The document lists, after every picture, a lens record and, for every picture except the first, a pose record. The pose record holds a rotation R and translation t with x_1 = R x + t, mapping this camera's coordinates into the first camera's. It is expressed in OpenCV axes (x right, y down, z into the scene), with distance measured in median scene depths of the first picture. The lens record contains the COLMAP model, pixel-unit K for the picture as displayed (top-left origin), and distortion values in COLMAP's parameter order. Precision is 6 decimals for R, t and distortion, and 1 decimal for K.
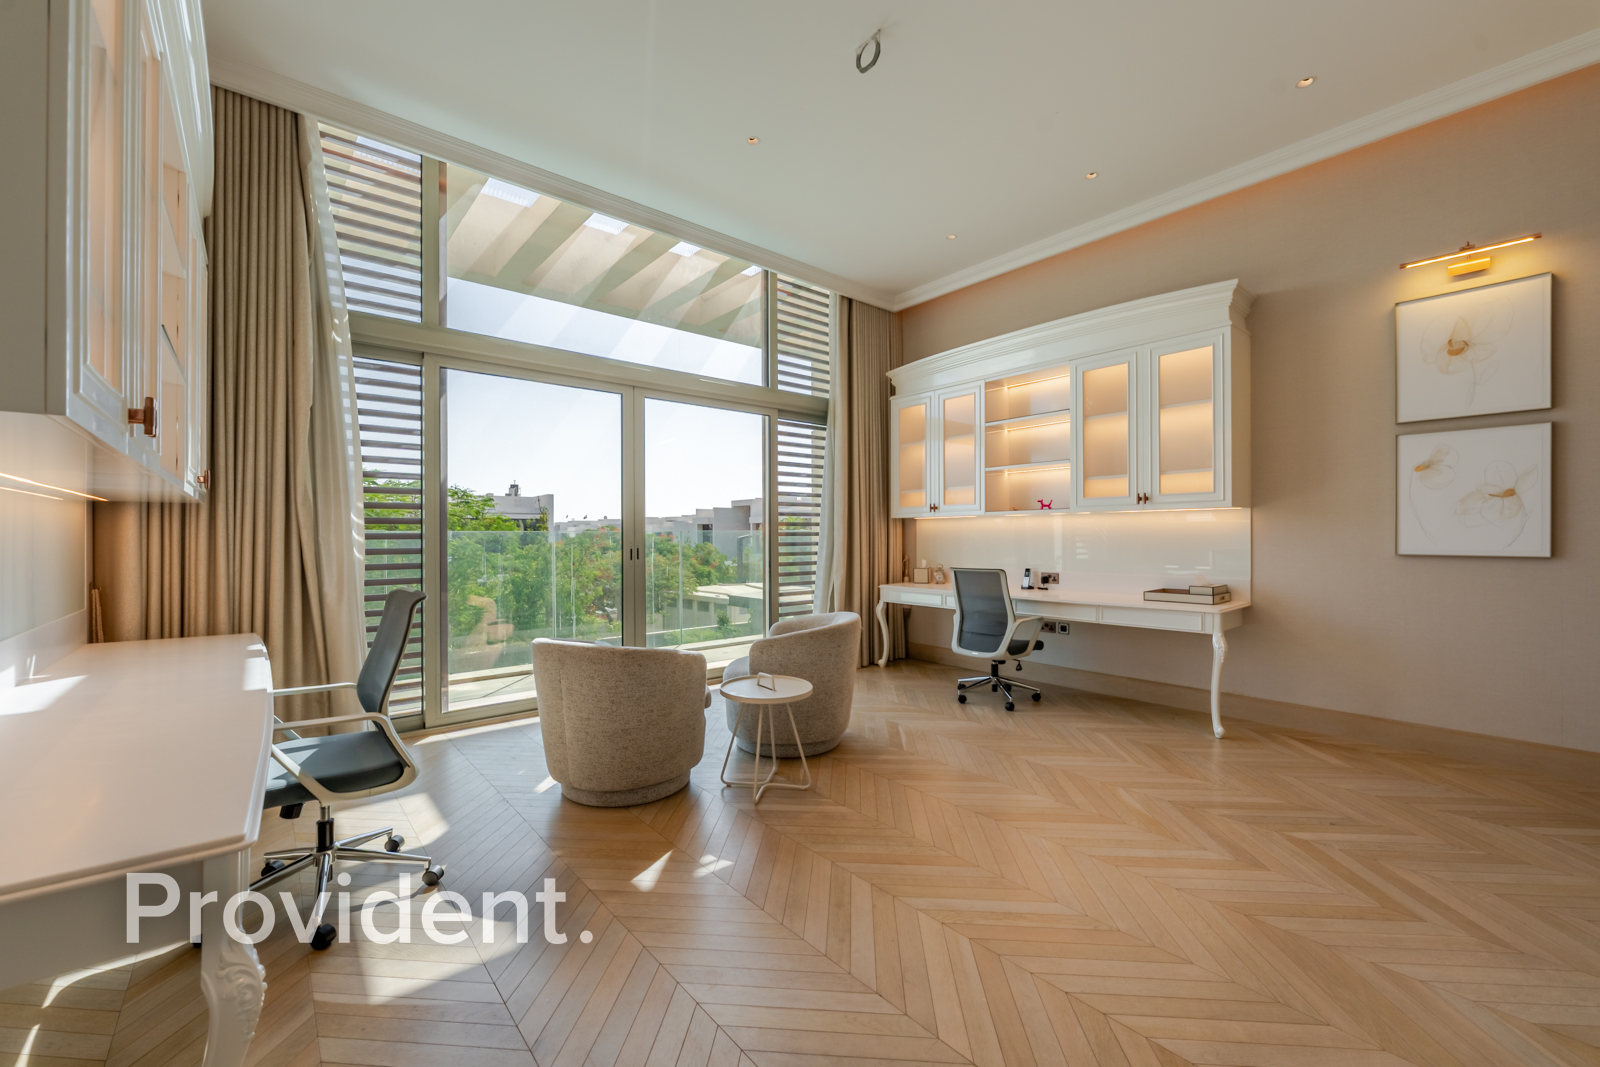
lens RADIAL K [[640.9, 0, 791.9], [0, 640.9, 534.2], [0, 0, 1]] dist [-0.001360, 0.000426]
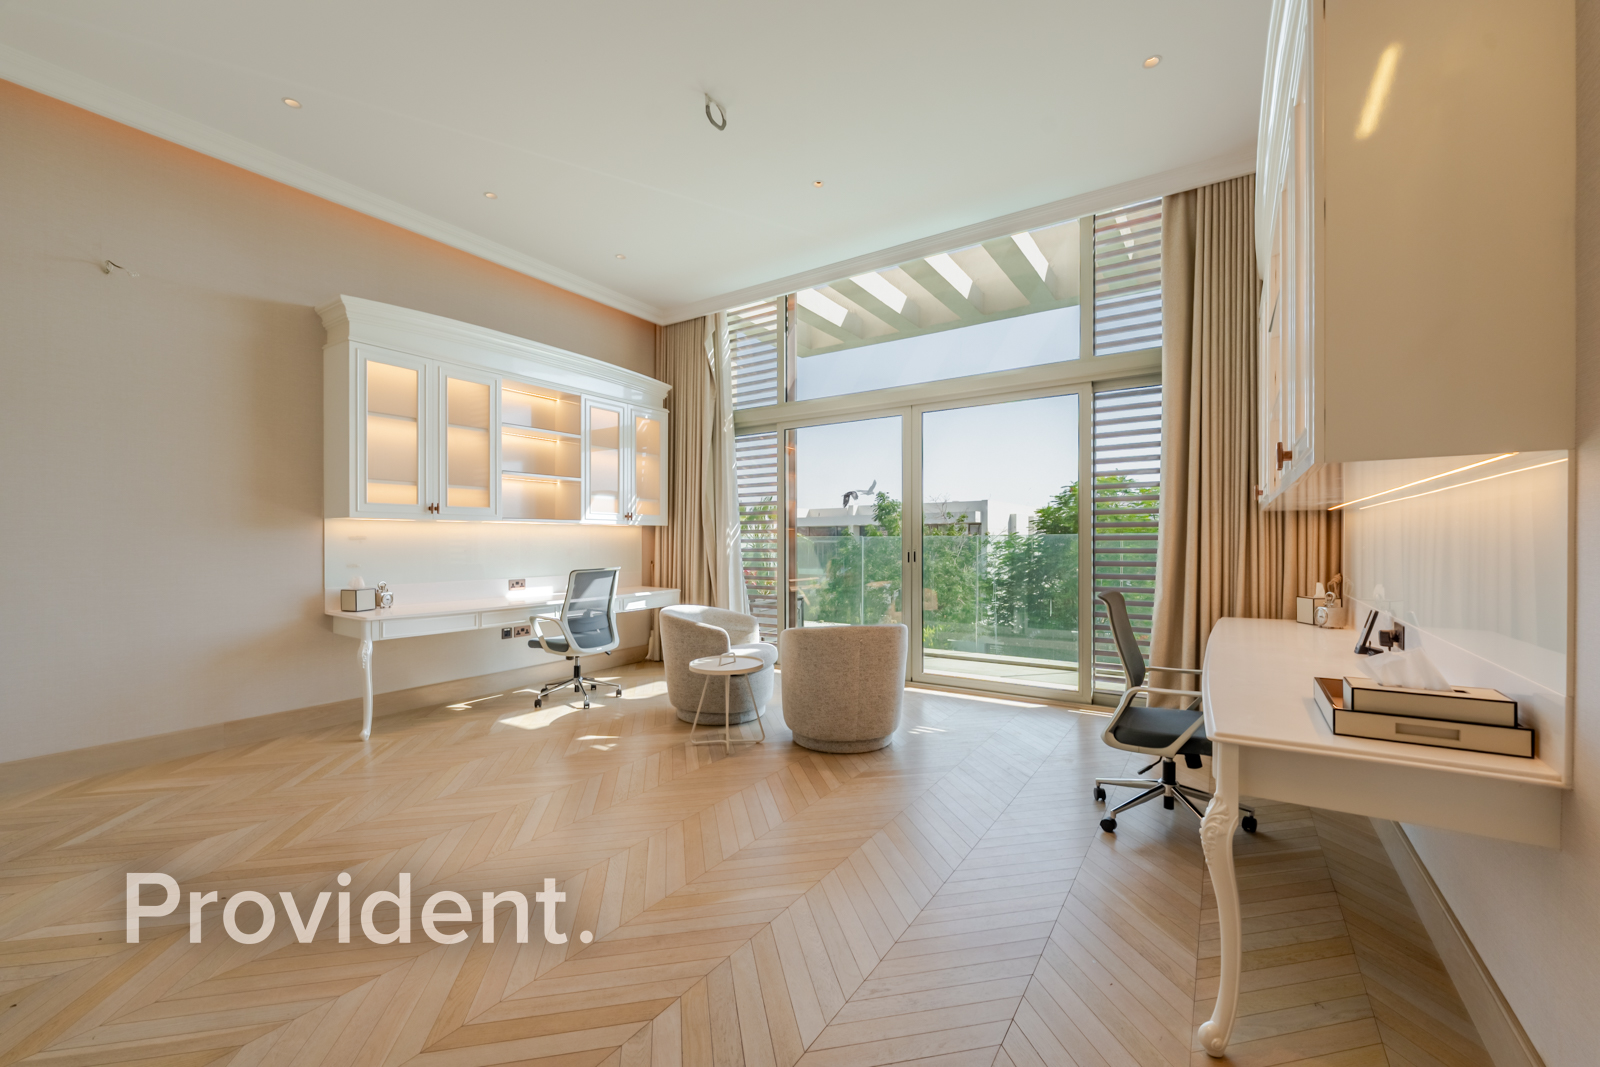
lens RADIAL K [[640.9, 0, 791.7], [0, 640.9, 539.3], [0, 0, 1]] dist [-0.001360, 0.000426]
pose [[0.275446, -0.004238, -0.961307, 0.868503], [-0.000584, 0.999989, -0.004576, 0.005691], [0.961316, 0.001822, 0.275440, 0.573841]]
